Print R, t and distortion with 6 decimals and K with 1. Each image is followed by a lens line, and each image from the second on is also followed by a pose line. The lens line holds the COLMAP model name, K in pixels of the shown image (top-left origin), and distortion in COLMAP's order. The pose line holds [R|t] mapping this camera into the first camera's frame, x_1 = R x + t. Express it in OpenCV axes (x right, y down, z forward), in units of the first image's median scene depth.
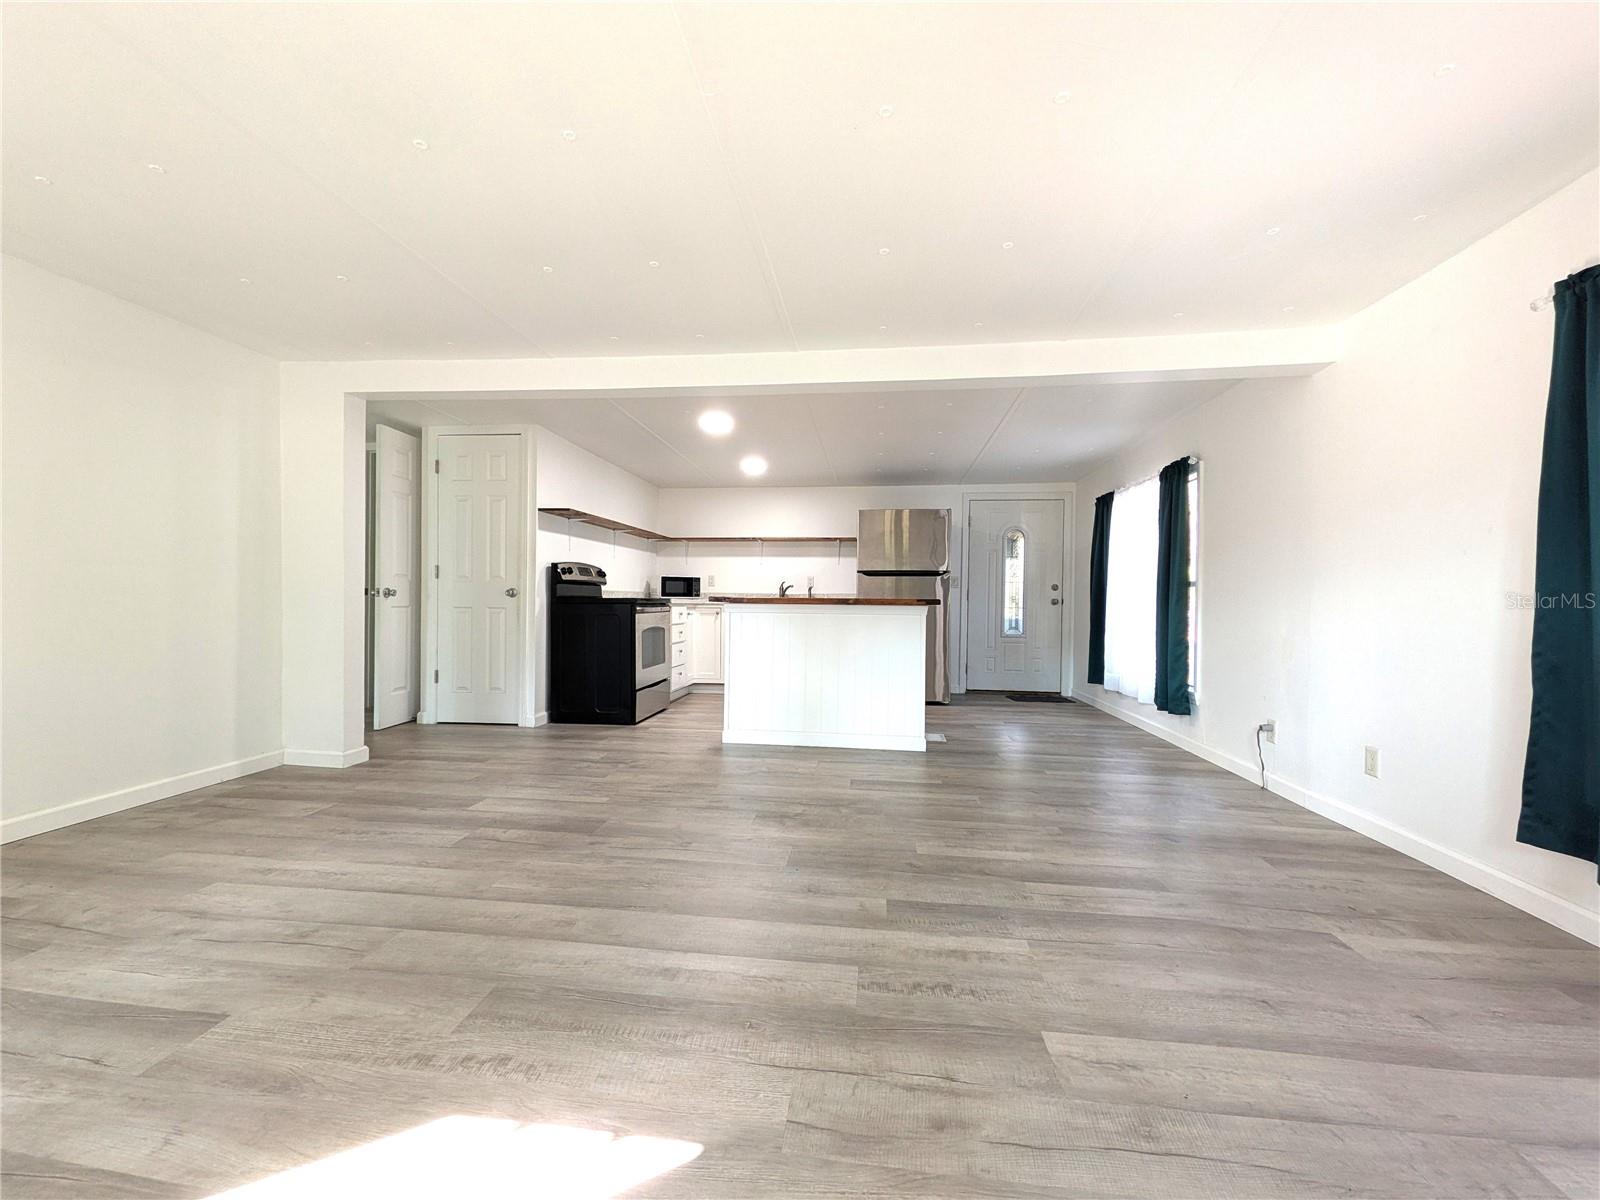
lens RADIAL K [[628.6, 0, 797.9], [0, 628.6, 607.4], [0, 0, 1]] dist [0.007175, 0.000067]
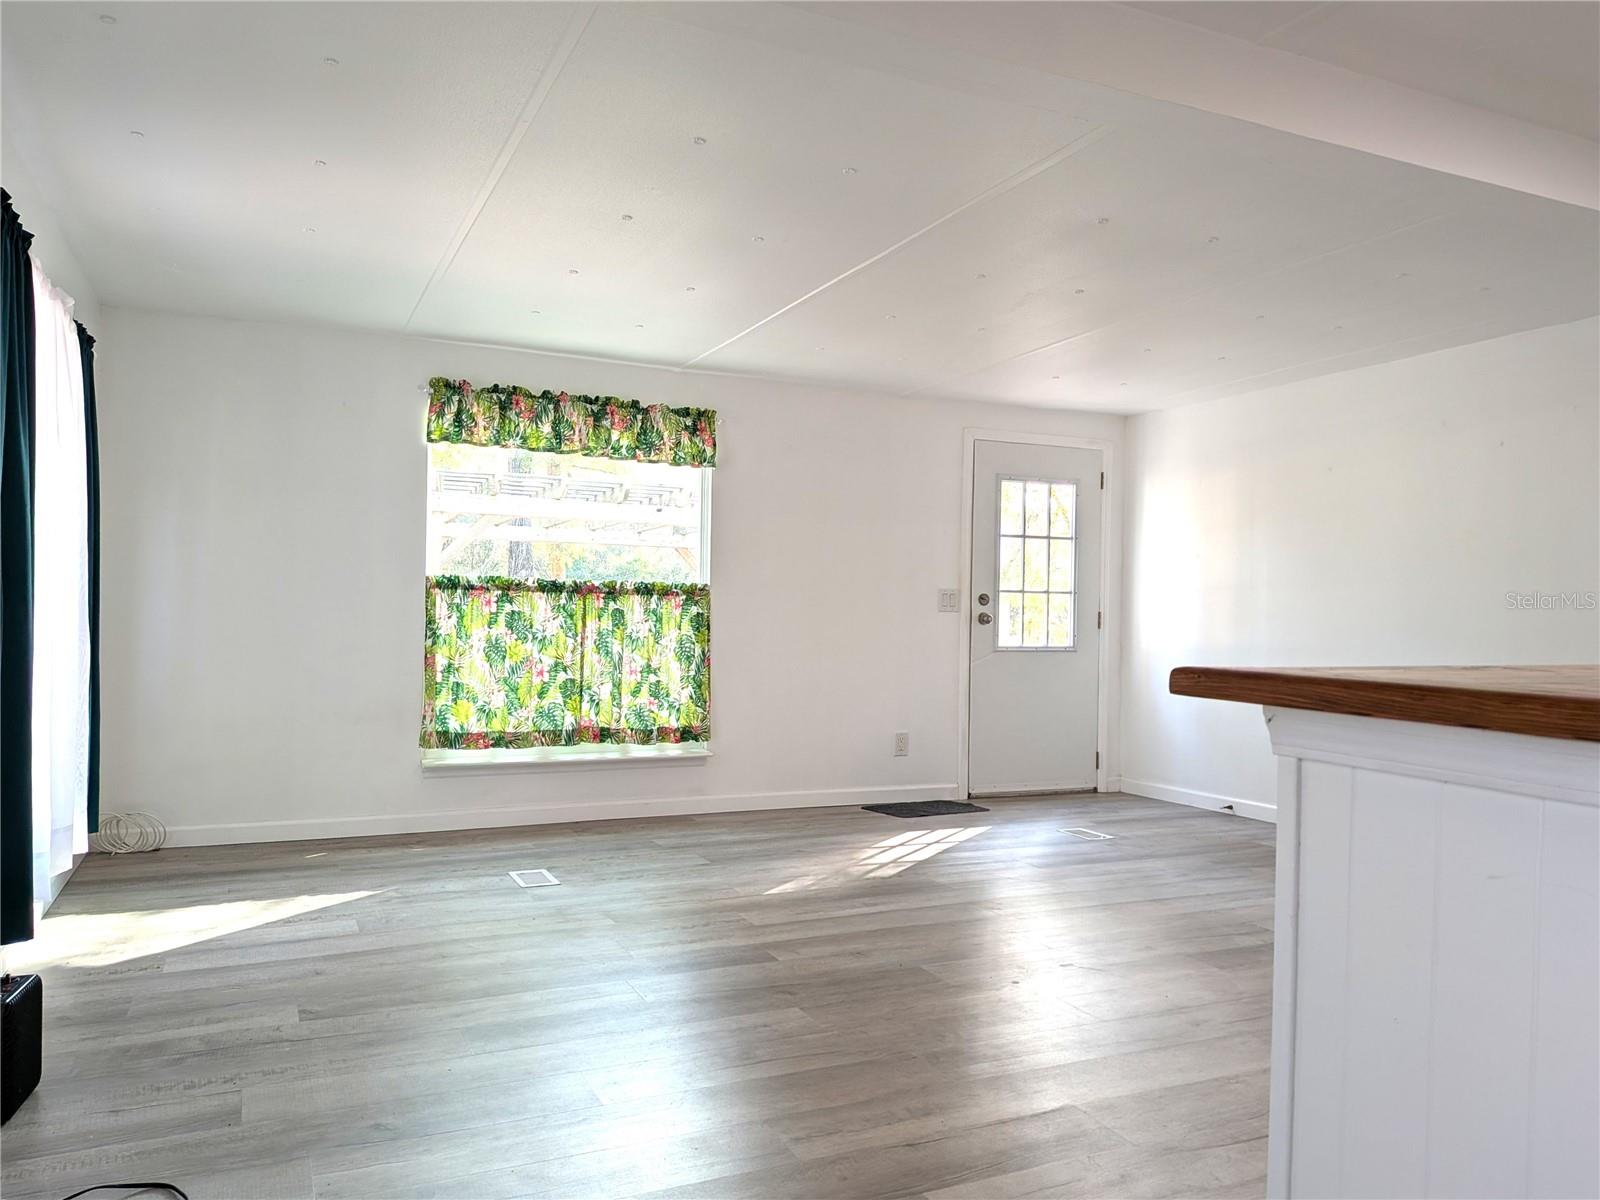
lens RADIAL K [[1145.6, 0, 800.1], [0, 1145.6, 607.2], [0, 0, 1]] dist [0.072579, -0.117616]
pose [[-0.847810, -0.027883, -0.529567, 0.385977], [-0.035021, 0.999381, 0.003448, -0.020968], [0.529142, 0.021469, -0.848261, 0.920564]]
